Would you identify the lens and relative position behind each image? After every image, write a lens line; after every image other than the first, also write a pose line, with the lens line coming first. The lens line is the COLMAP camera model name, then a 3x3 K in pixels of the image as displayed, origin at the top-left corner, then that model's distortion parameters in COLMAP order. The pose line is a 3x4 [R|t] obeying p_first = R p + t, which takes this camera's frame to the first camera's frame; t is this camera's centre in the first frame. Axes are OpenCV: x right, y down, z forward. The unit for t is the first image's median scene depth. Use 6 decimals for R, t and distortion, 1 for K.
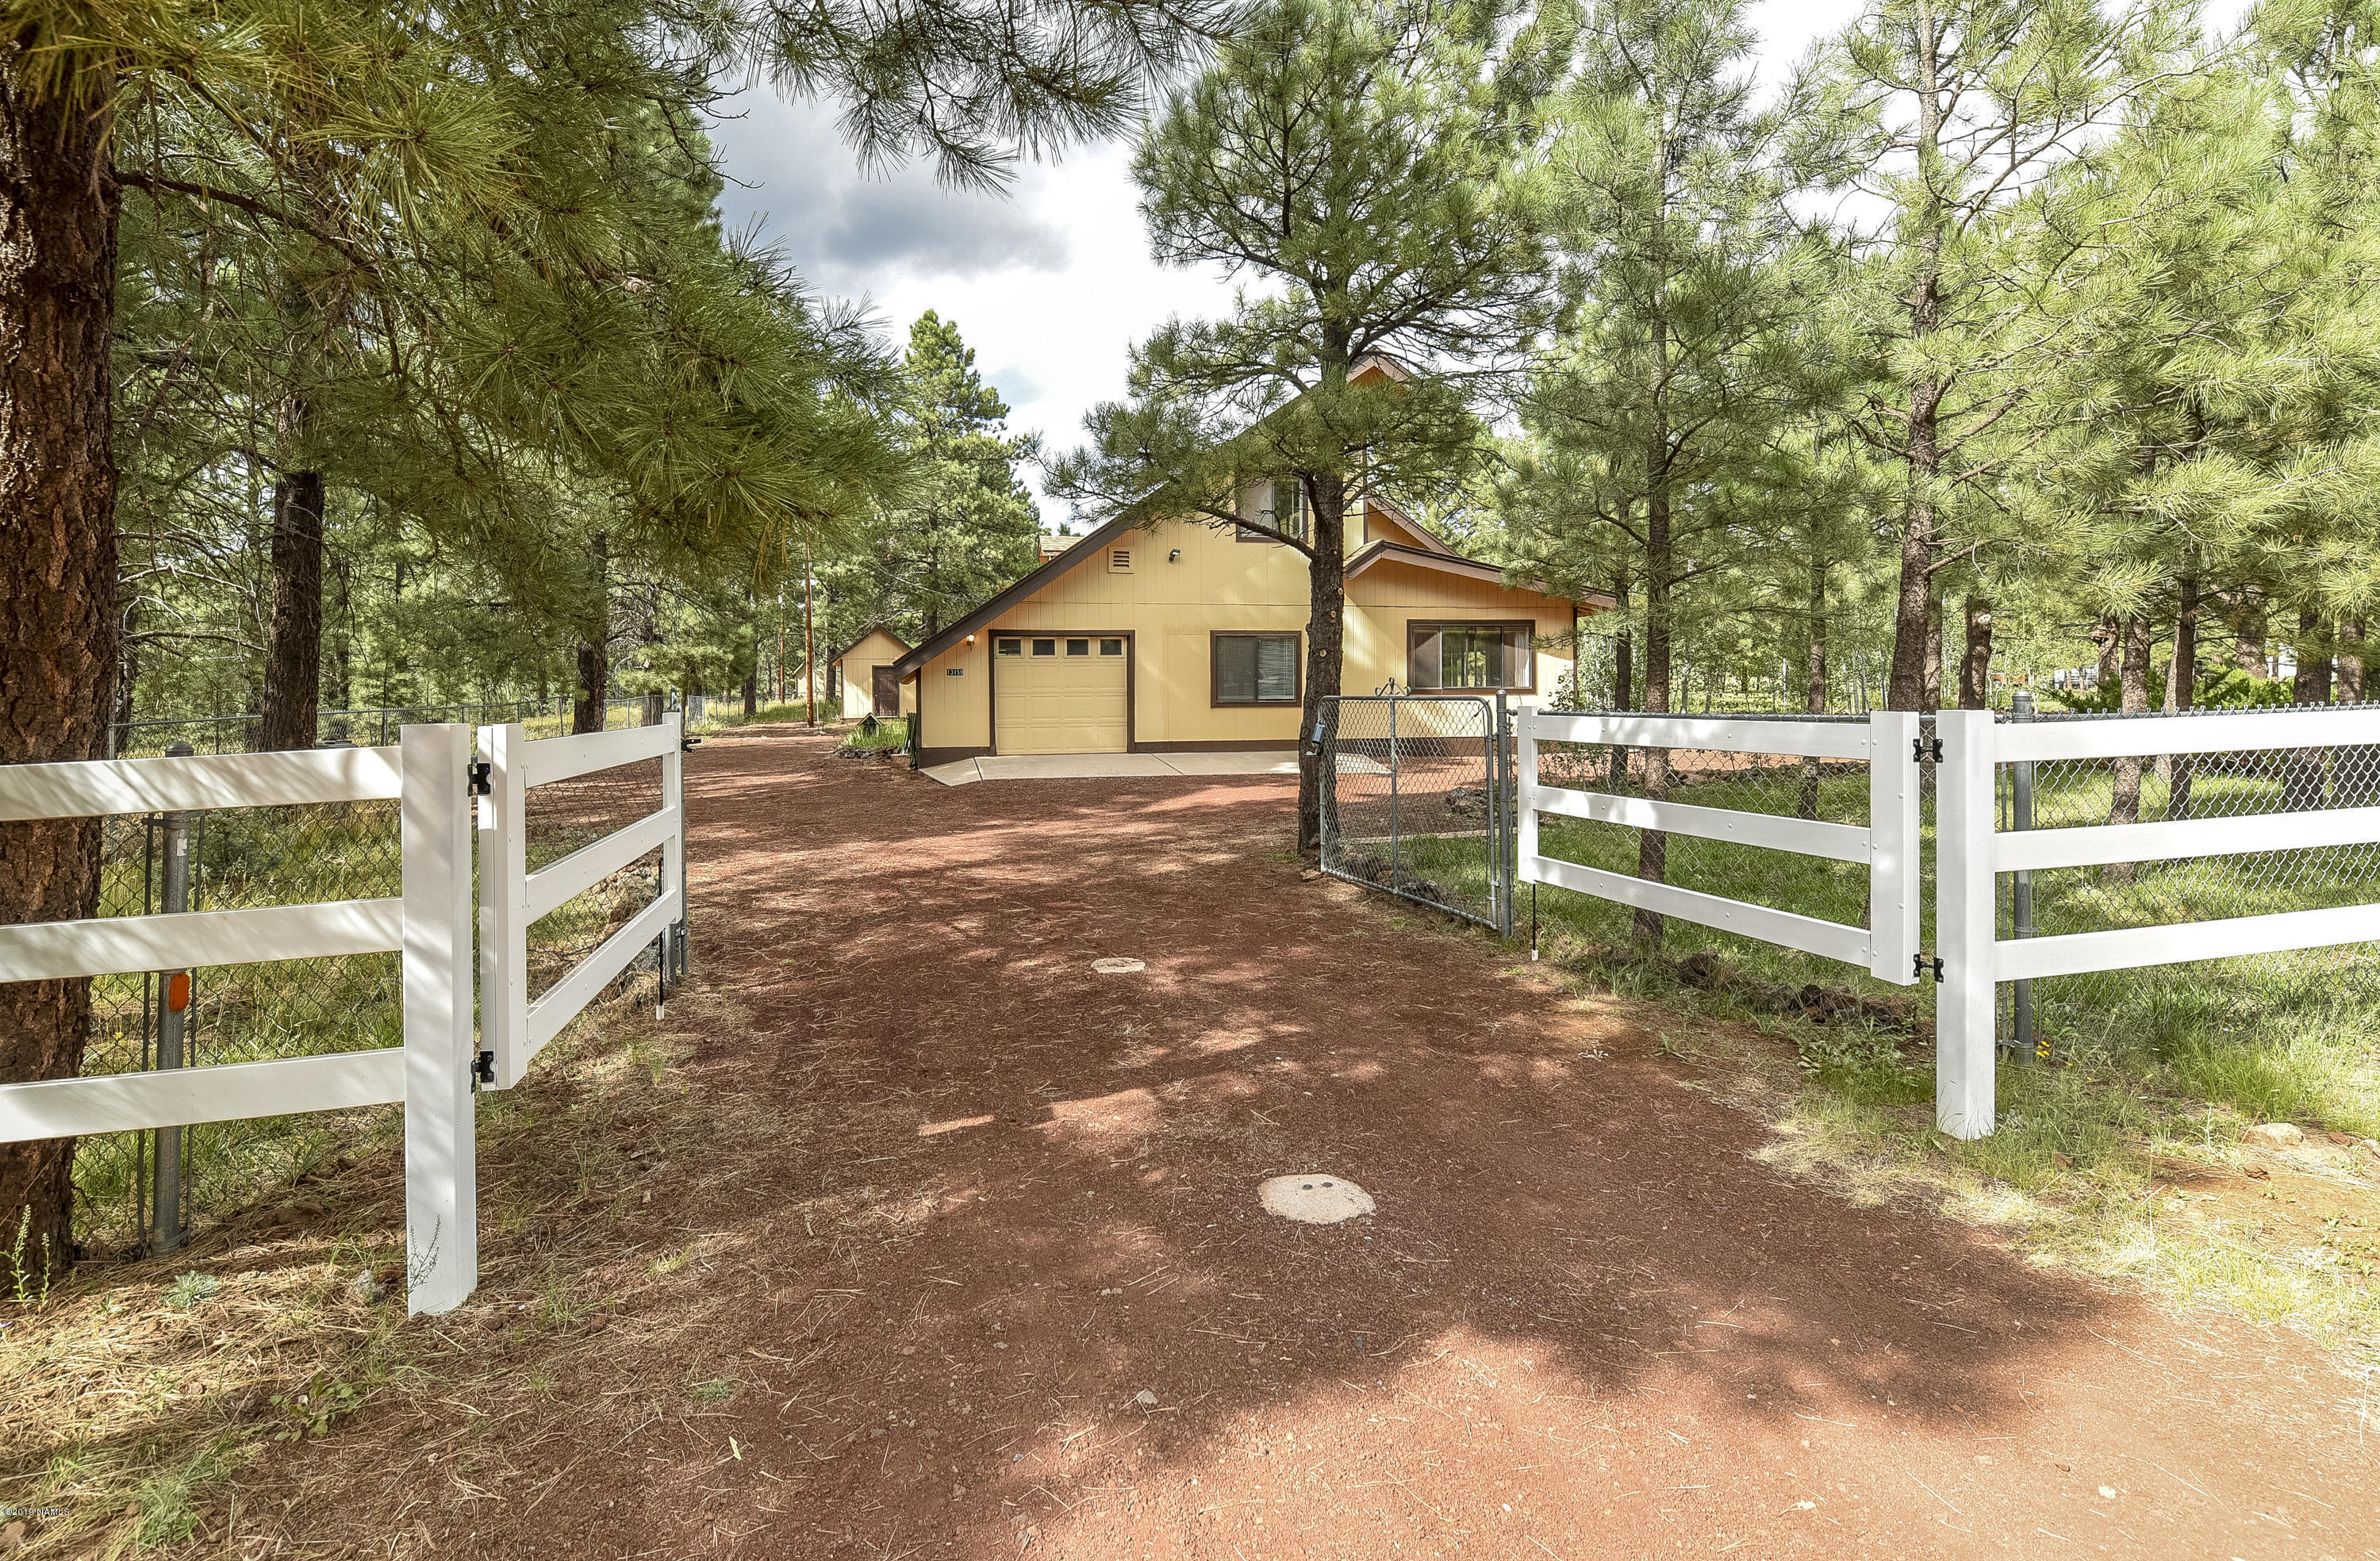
lens RADIAL K [[1035.1, 0, 1186.7], [0, 1035.1, 777.4], [0, 0, 1]] dist [-0.002167, -0.000021]
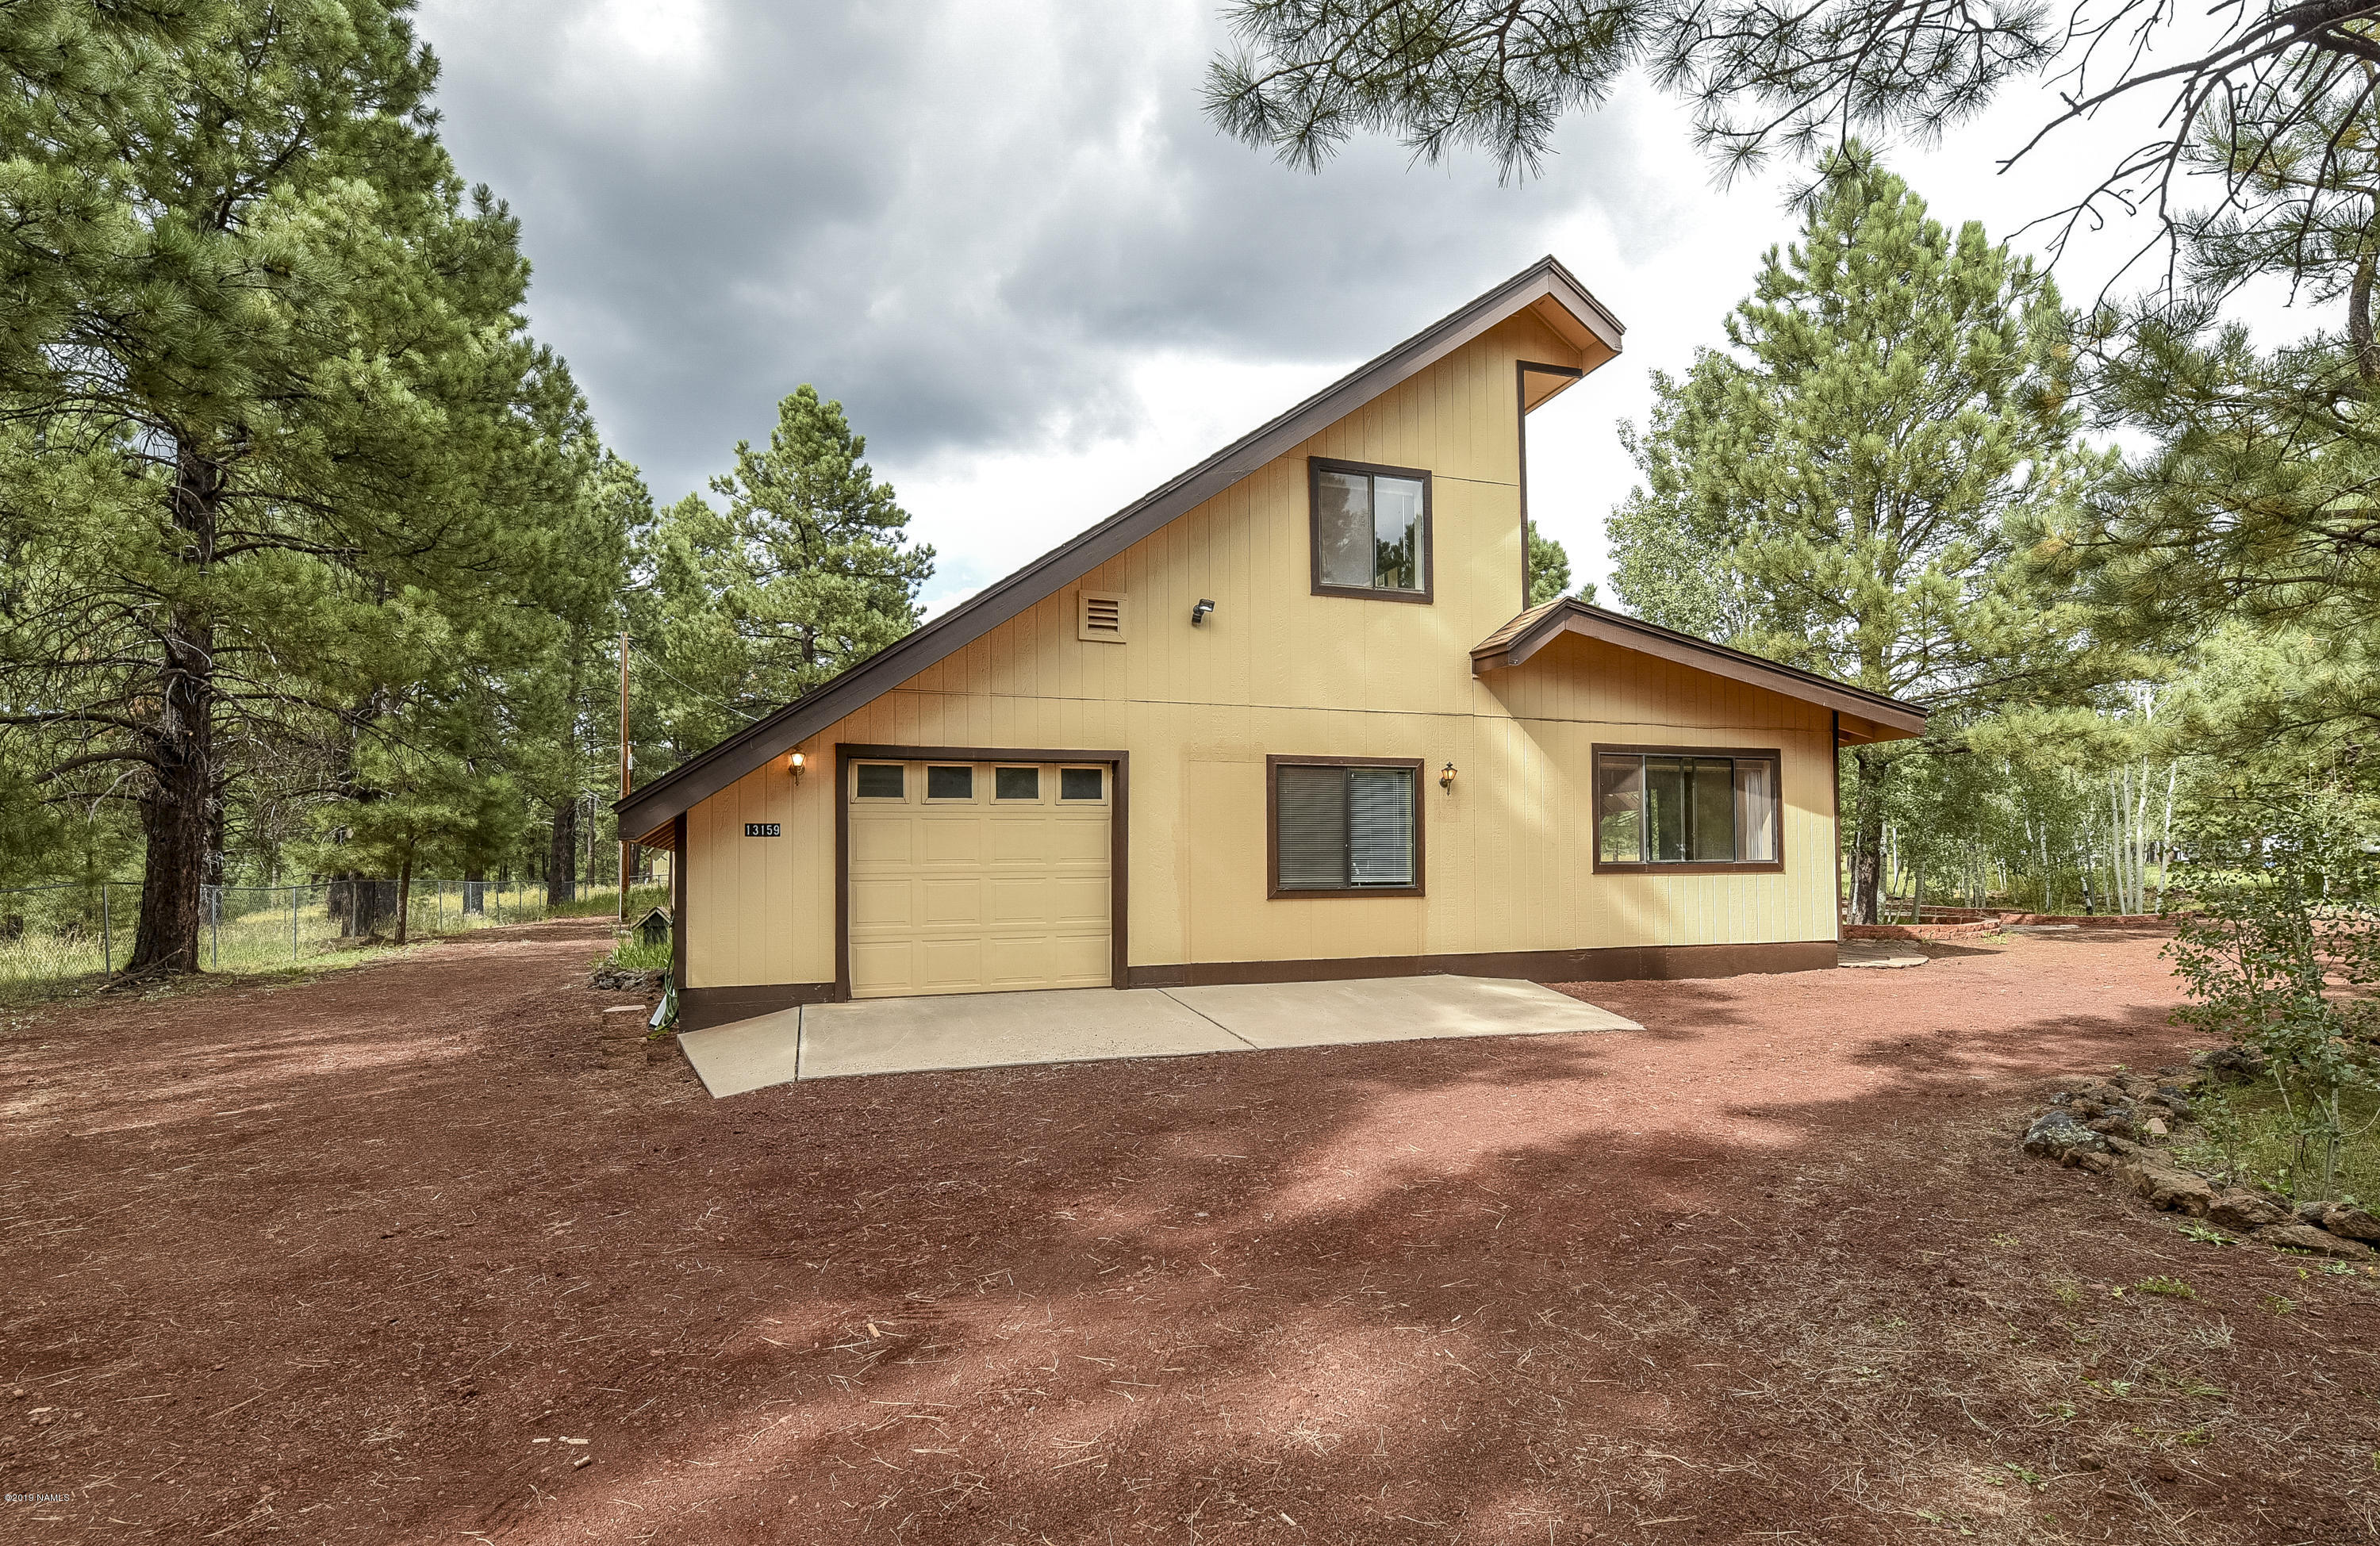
lens RADIAL K [[1288.7, 0, 1253.9], [0, 1288.7, 862.2], [0, 0, 1]] dist [-0.004840, -0.000747]
pose [[0.995494, -0.003096, 0.094772, -0.045862], [0.011656, 0.995882, -0.089905, -0.026064], [-0.094103, 0.090605, 0.991431, 0.336249]]
